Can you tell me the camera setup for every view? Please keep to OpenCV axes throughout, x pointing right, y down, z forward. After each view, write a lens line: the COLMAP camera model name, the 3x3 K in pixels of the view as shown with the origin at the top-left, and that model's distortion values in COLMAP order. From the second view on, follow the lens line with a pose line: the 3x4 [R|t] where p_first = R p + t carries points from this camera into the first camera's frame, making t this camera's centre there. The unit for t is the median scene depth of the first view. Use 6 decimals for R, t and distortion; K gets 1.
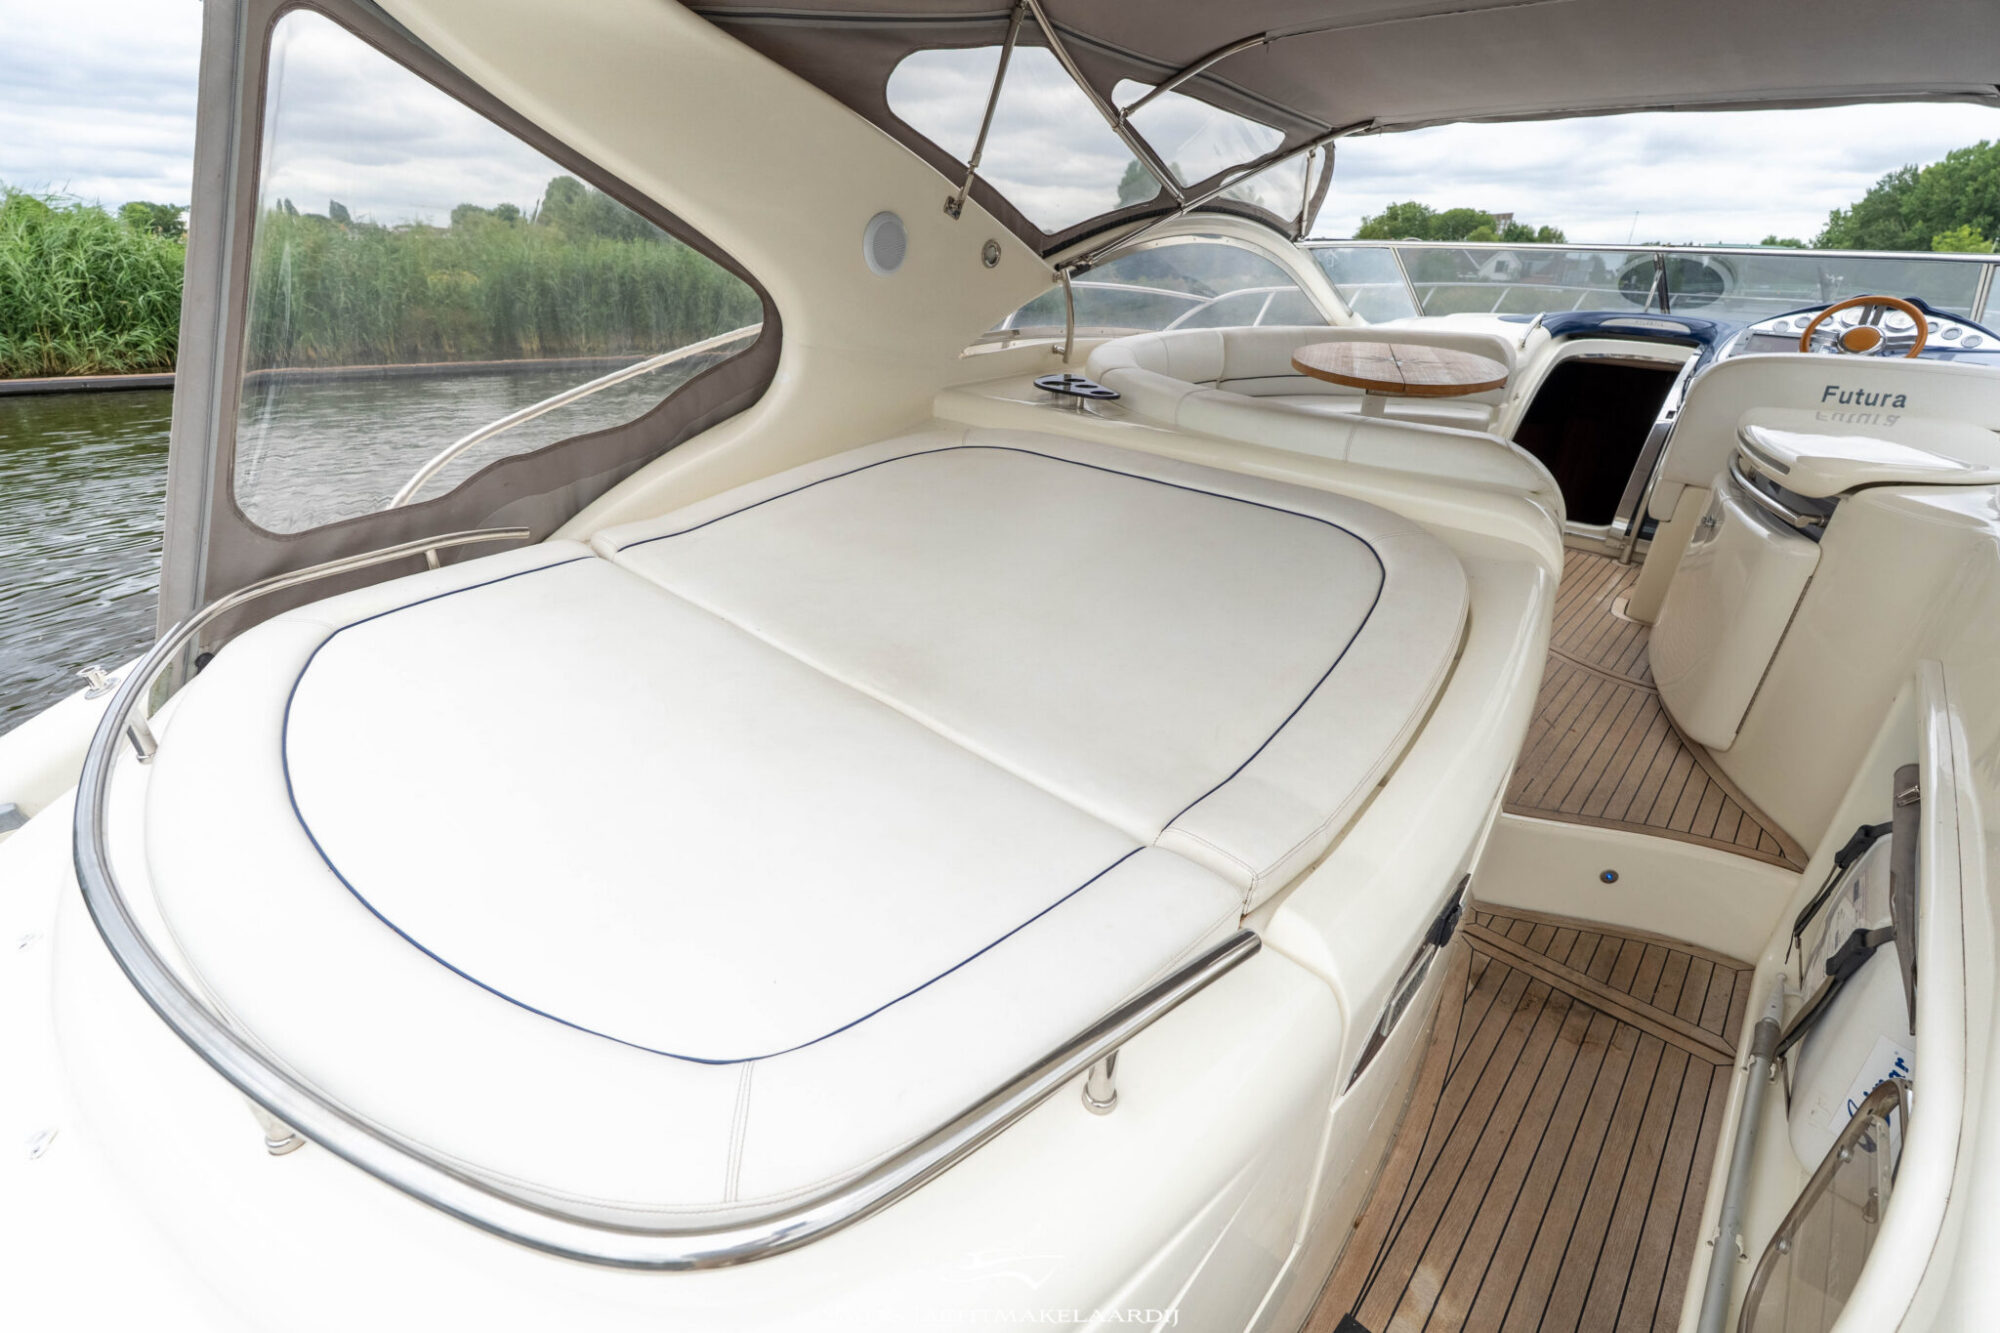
lens RADIAL K [[891.3, 0, 999.0], [0, 891.3, 670.3], [0, 0, 1]] dist [0.000304, 0.000058]
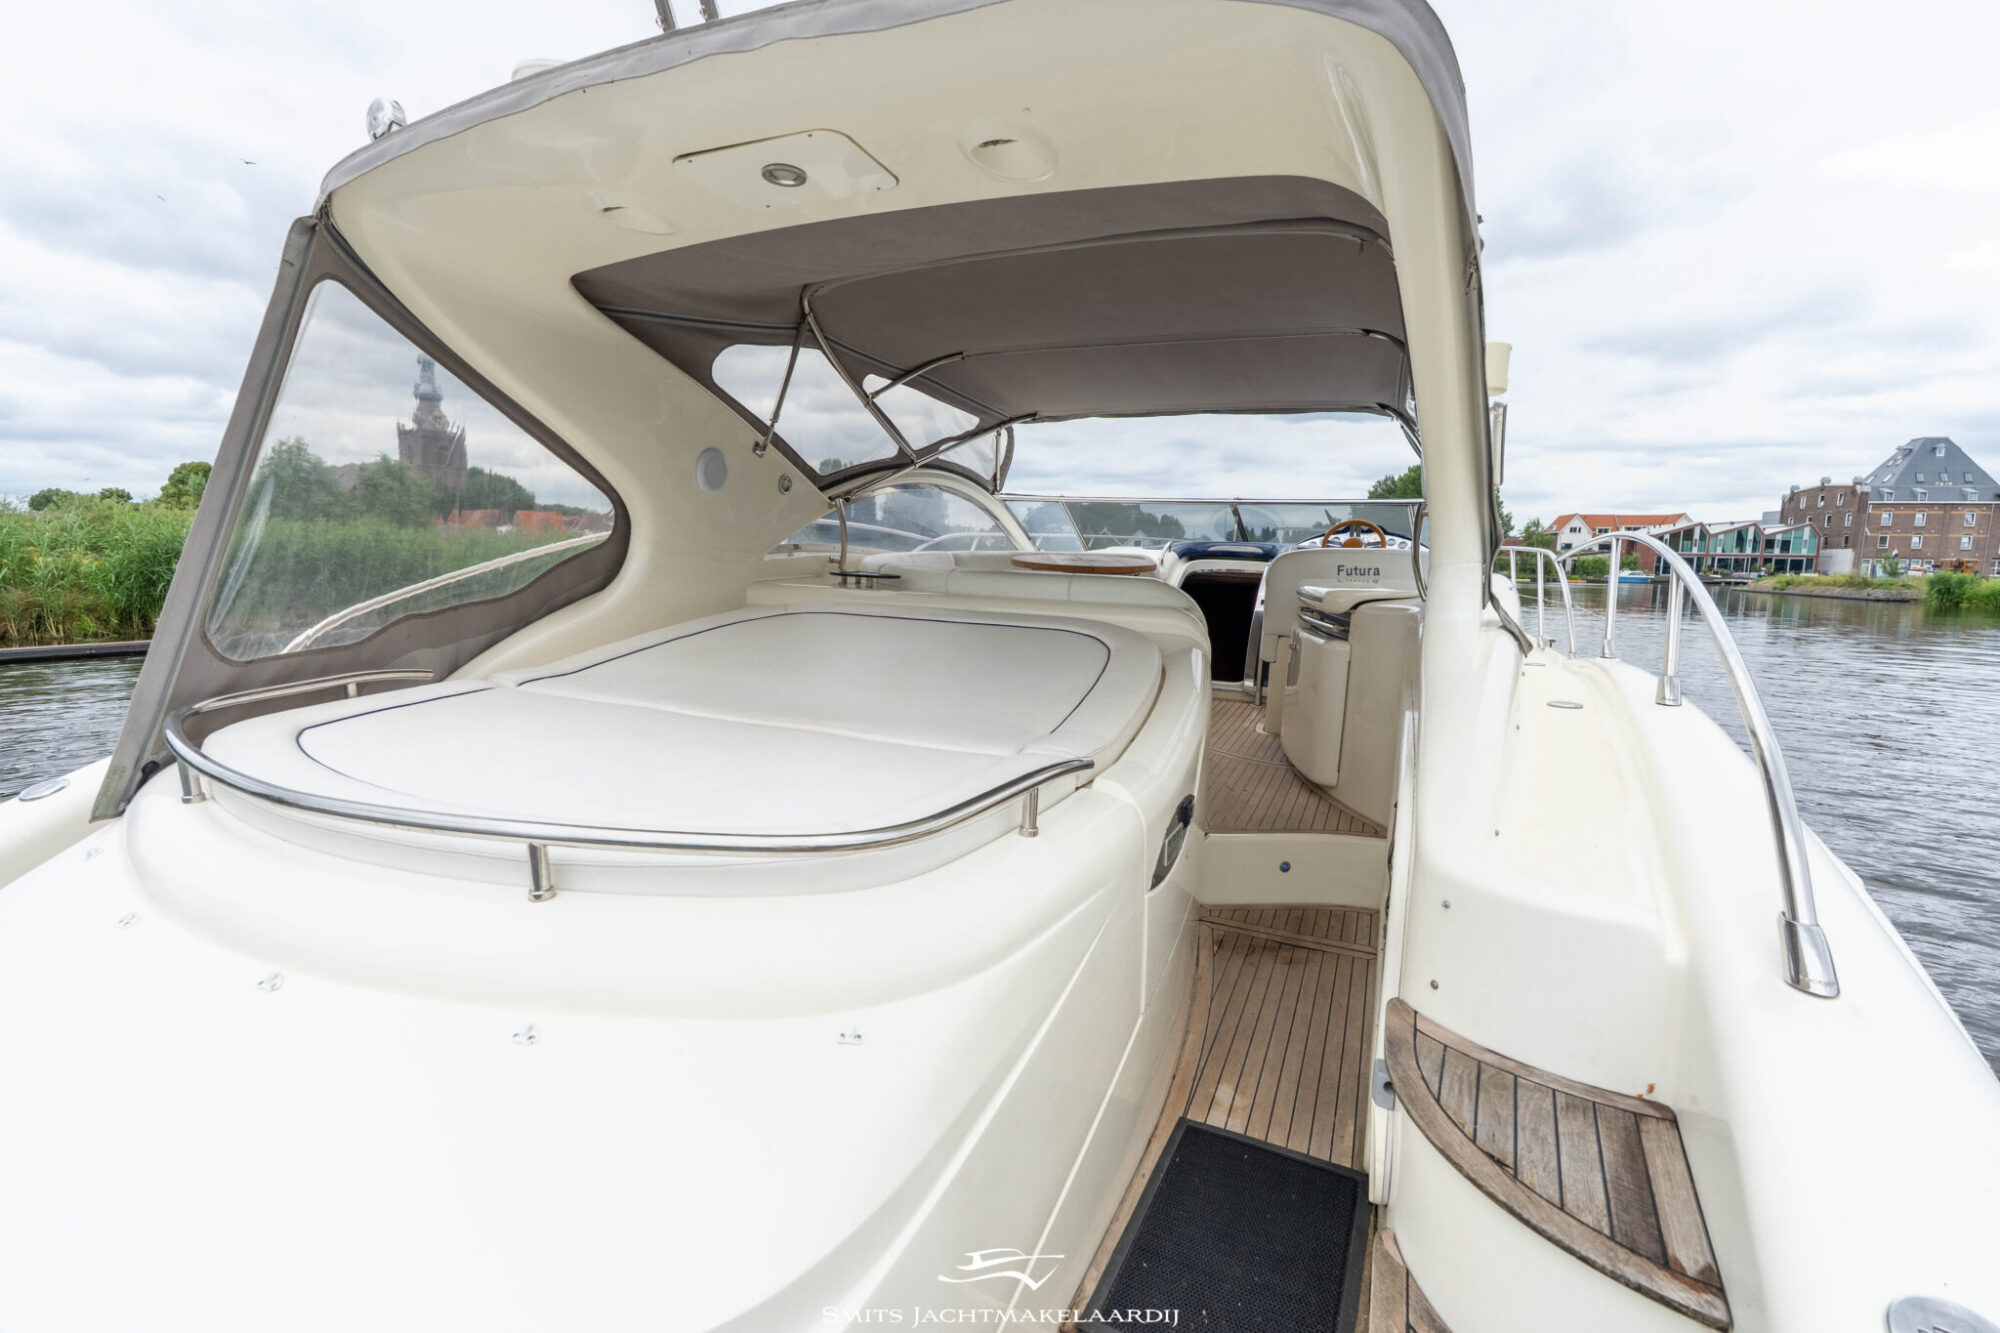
lens RADIAL K [[878.4, 0, 1000.0], [0, 878.4, 666.5], [0, 0, 1]] dist [-0.015650, 0.007837]
pose [[0.947707, -0.052559, 0.314785, -0.127012], [0.140596, 0.954232, -0.263957, 0.167892], [-0.286505, 0.294412, 0.911722, -0.178455]]
